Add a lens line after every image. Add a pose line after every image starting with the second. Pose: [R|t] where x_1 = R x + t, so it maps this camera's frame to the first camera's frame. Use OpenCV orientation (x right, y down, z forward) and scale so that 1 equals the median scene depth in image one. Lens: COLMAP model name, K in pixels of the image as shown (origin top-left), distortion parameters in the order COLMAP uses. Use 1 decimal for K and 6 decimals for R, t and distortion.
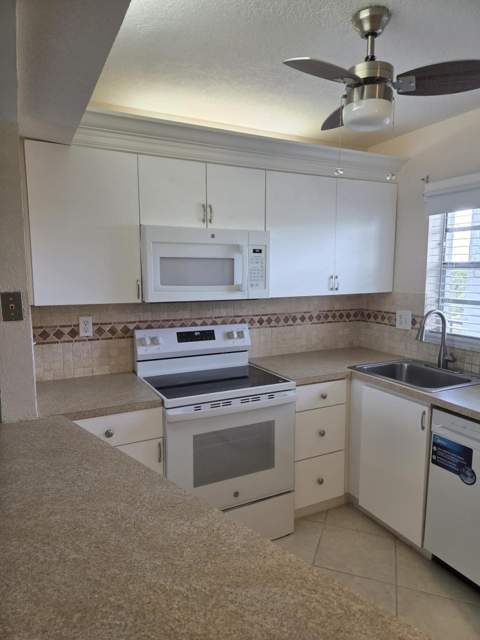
lens RADIAL K [[433.6, 0, 243.7], [0, 433.6, 323.1], [0, 0, 1]] dist [0.049388, -0.011798]
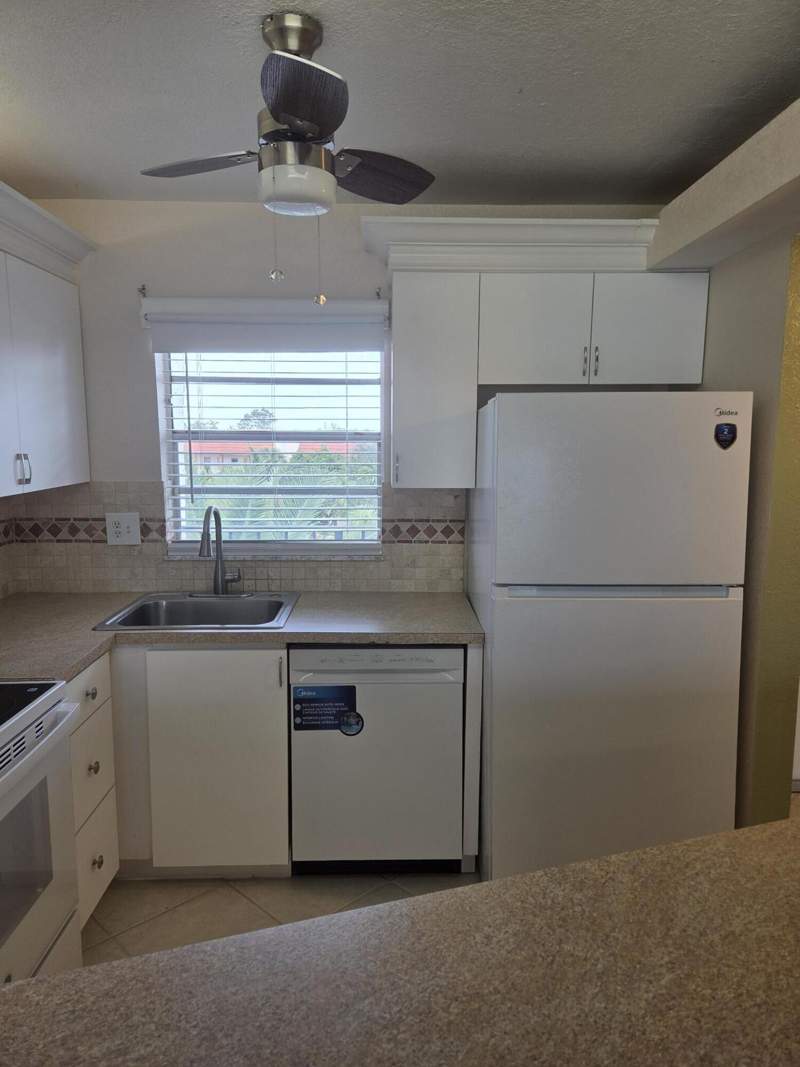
lens RADIAL K [[722.8, 0, 404.4], [0, 722.8, 530.0], [0, 0, 1]] dist [0.049388, -0.011798]
pose [[0.433431, -0.116125, 0.893674, -0.381877], [0.111828, 0.990929, 0.074526, -0.041600], [-0.894221, 0.067636, 0.442486, 0.280817]]
